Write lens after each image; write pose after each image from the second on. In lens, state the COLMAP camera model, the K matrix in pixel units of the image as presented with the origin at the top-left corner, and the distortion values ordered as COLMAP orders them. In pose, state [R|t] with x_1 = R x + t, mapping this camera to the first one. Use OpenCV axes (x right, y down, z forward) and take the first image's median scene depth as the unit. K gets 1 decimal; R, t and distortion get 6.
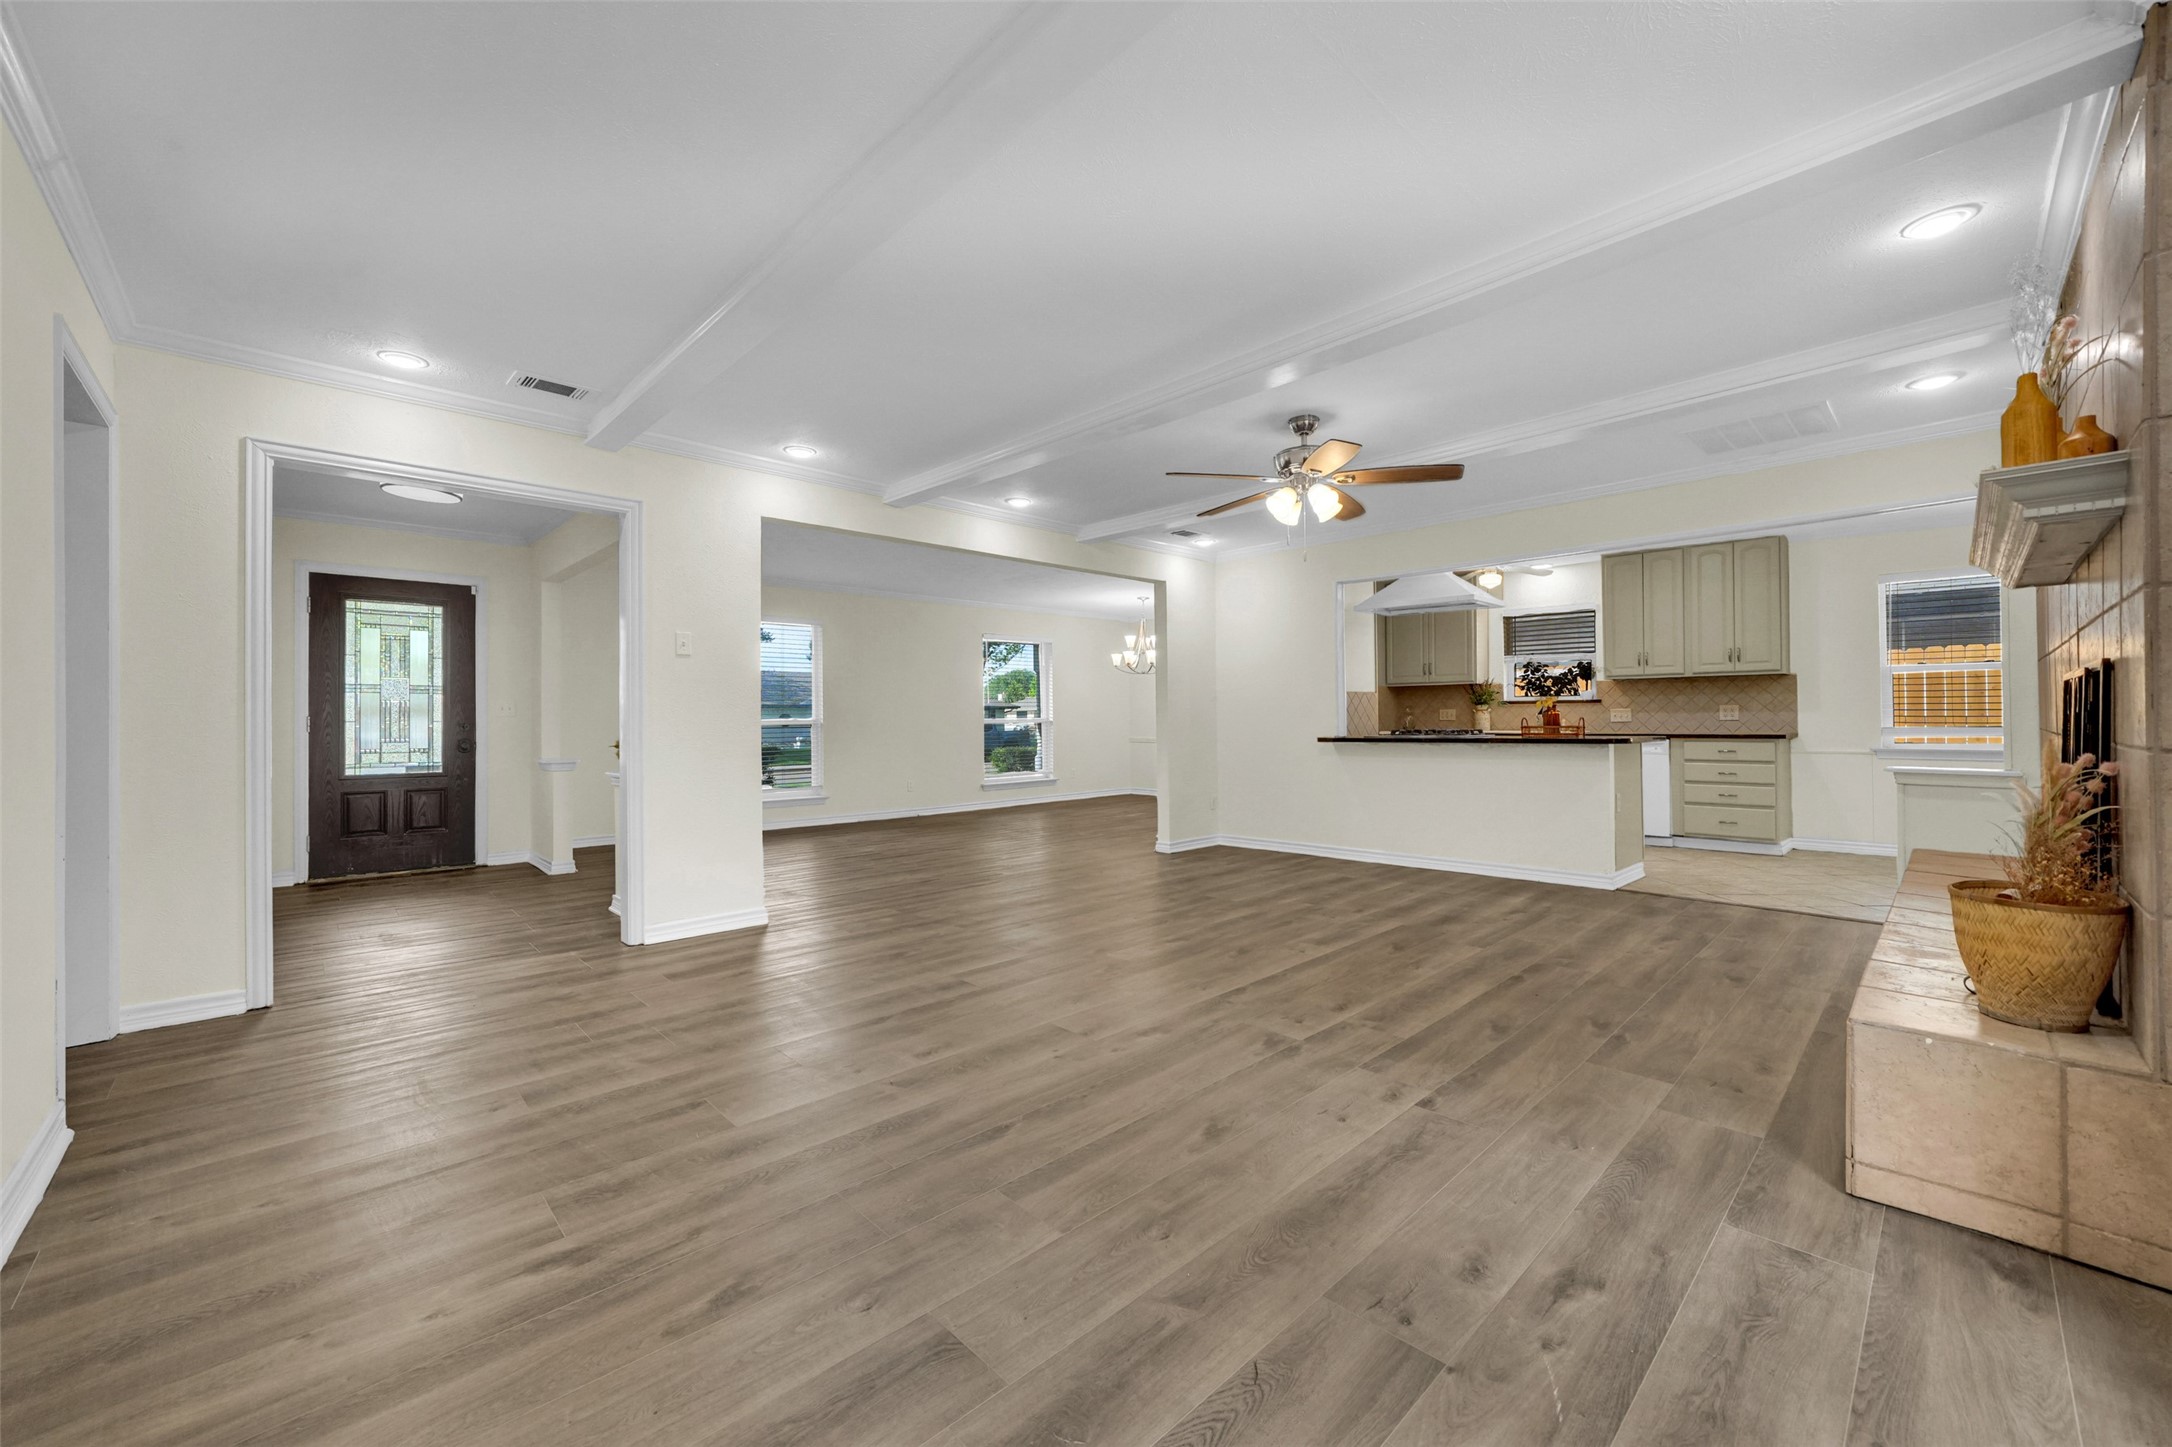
lens RADIAL K [[816.6, 0, 1086.0], [0, 816.6, 715.8], [0, 0, 1]] dist [-0.011163, 0.000198]
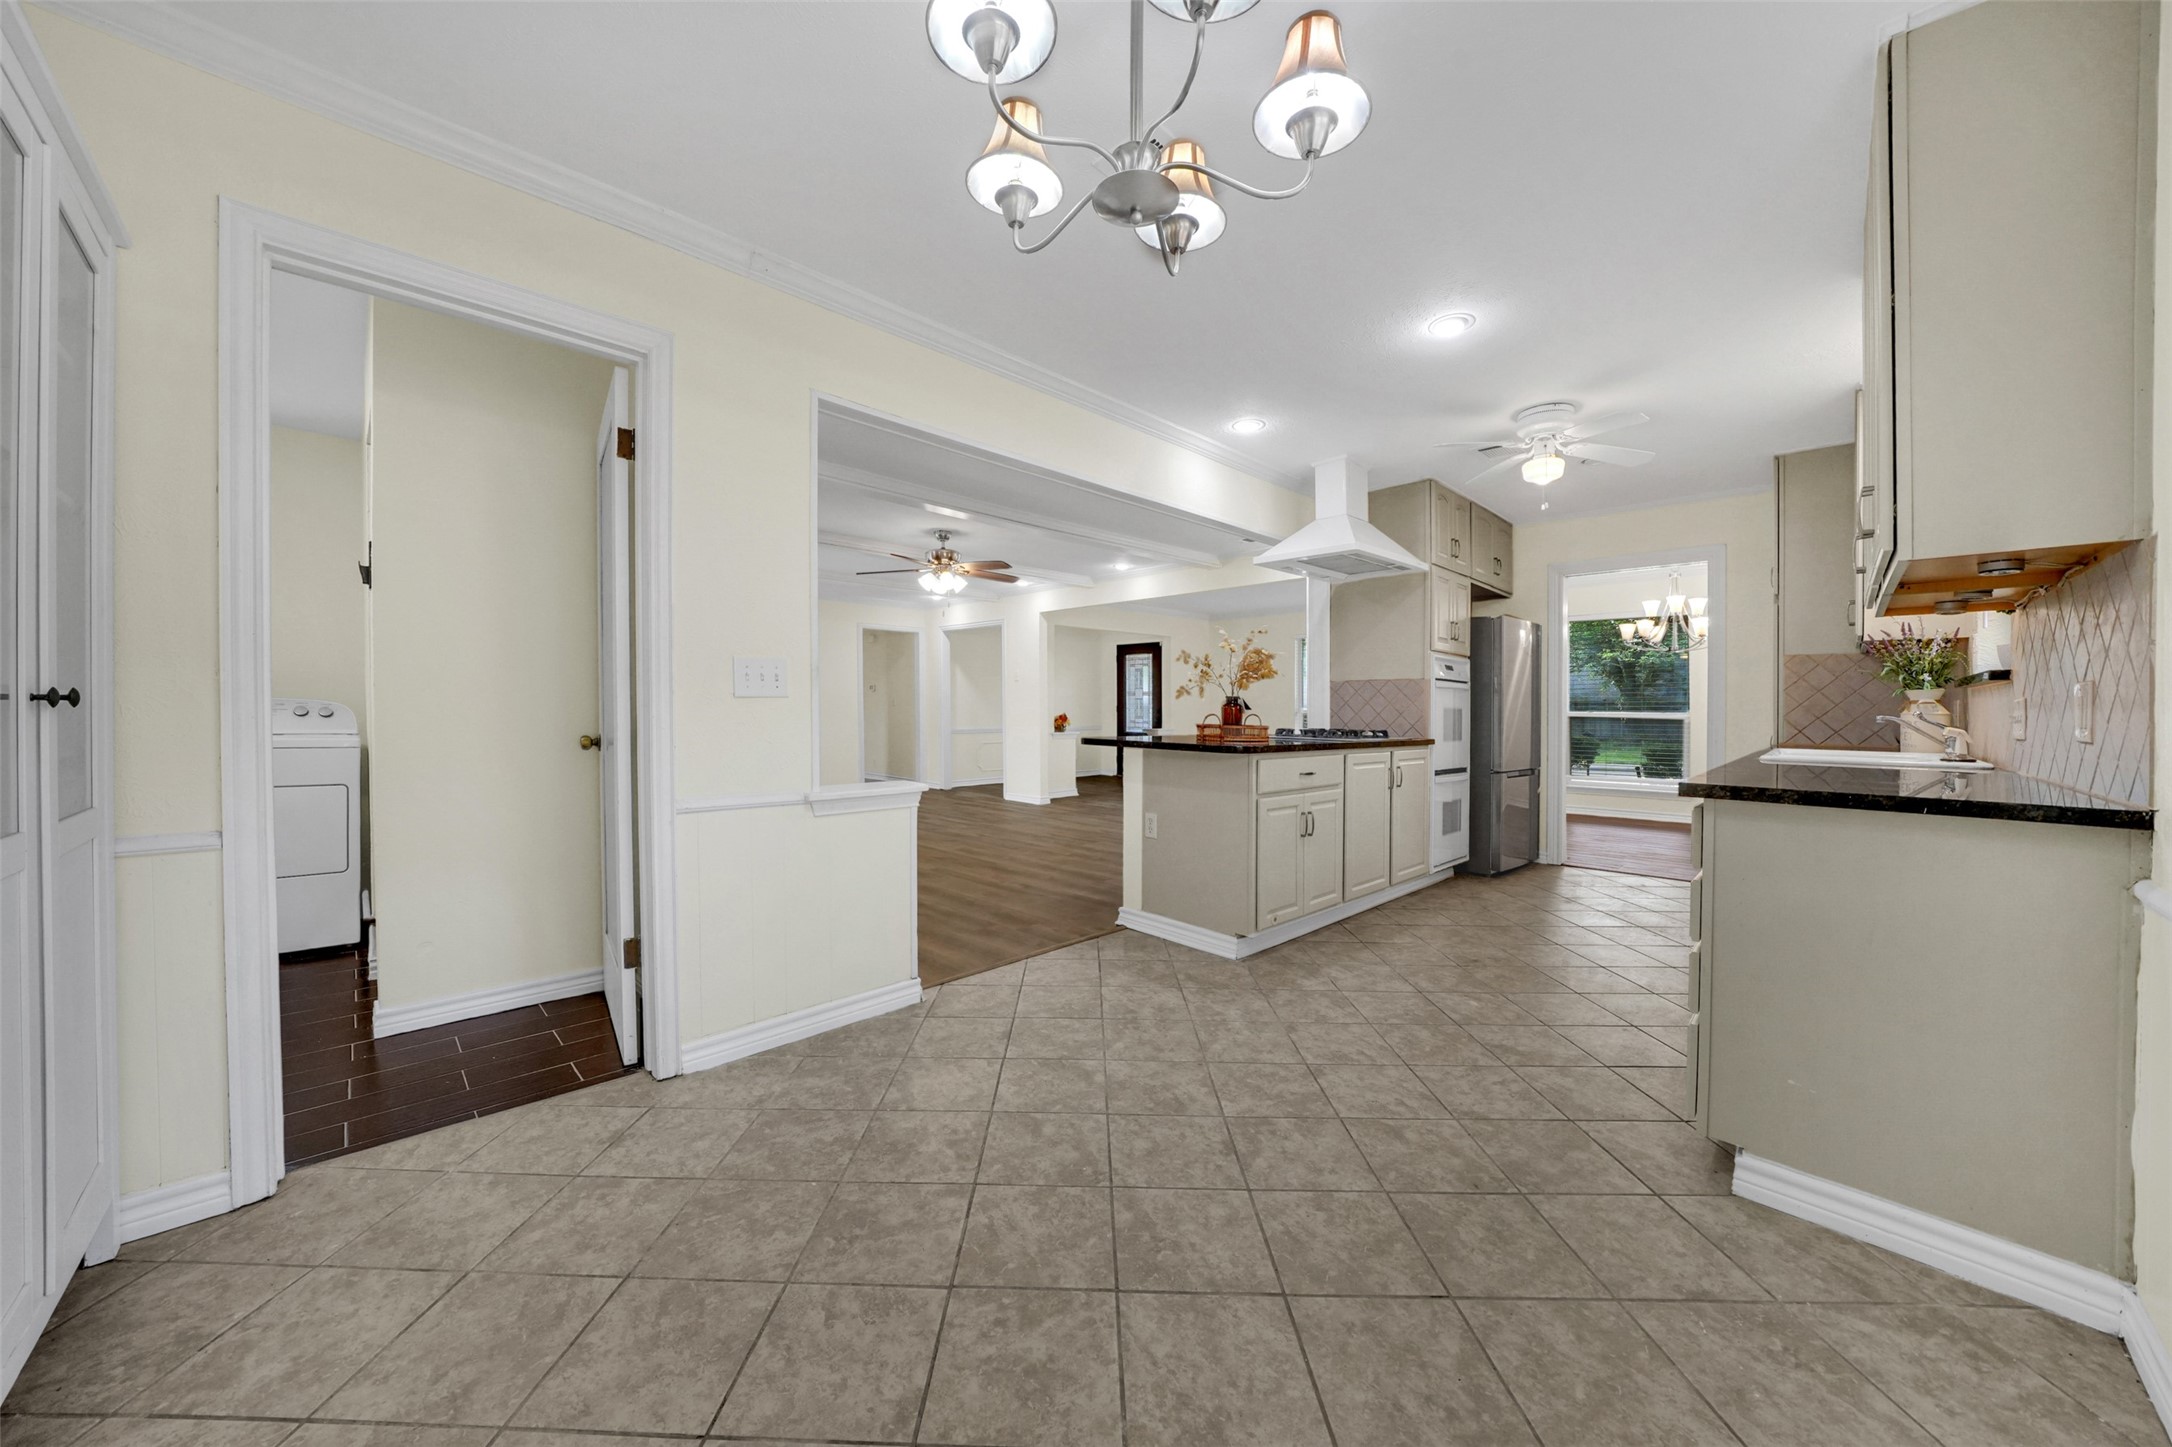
lens RADIAL K [[763.1, 0, 1087.1], [0, 763.1, 696.7], [0, 0, 1]] dist [-0.011642, 0.000026]
pose [[0.039417, -0.007862, -0.999192, 1.189092], [-0.004129, 0.999959, -0.008031, -0.006551], [0.999214, 0.004442, 0.039383, 0.768901]]
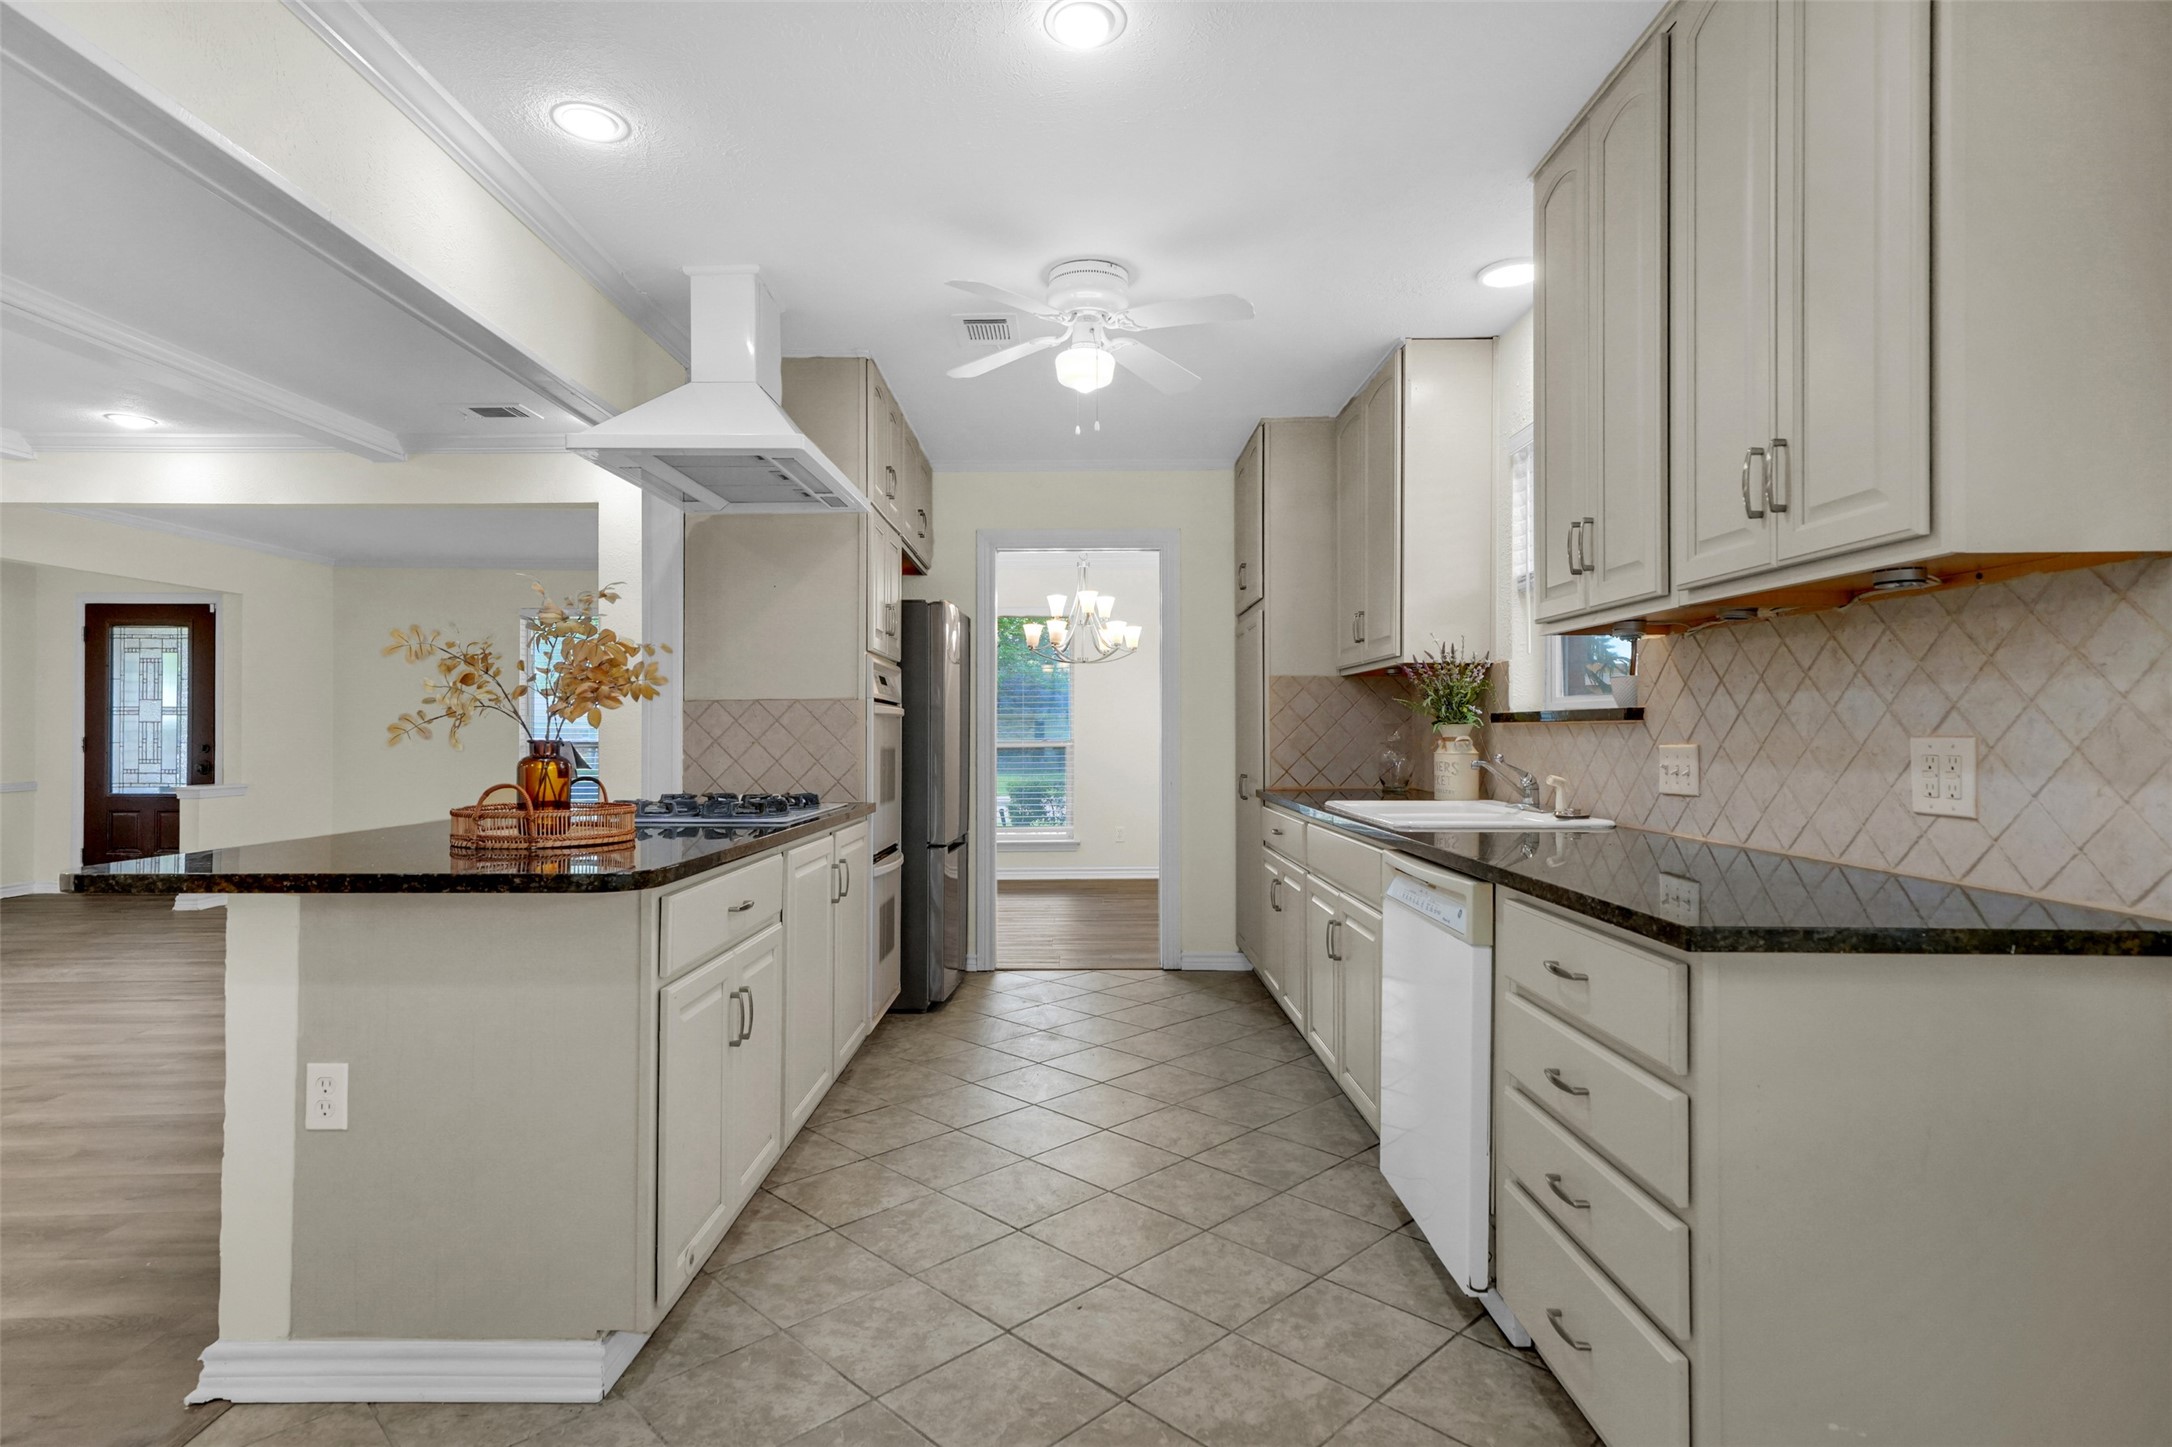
lens RADIAL K [[1104.8, 0, 1078.7], [0, 1104.8, 715.4], [0, 0, 1]] dist [0.021799, 0.000822]
pose [[0.732241, -0.003365, -0.681037, 0.953129], [-0.001153, 0.999980, -0.006180, -0.019615], [0.681044, 0.005310, 0.732223, 0.752649]]
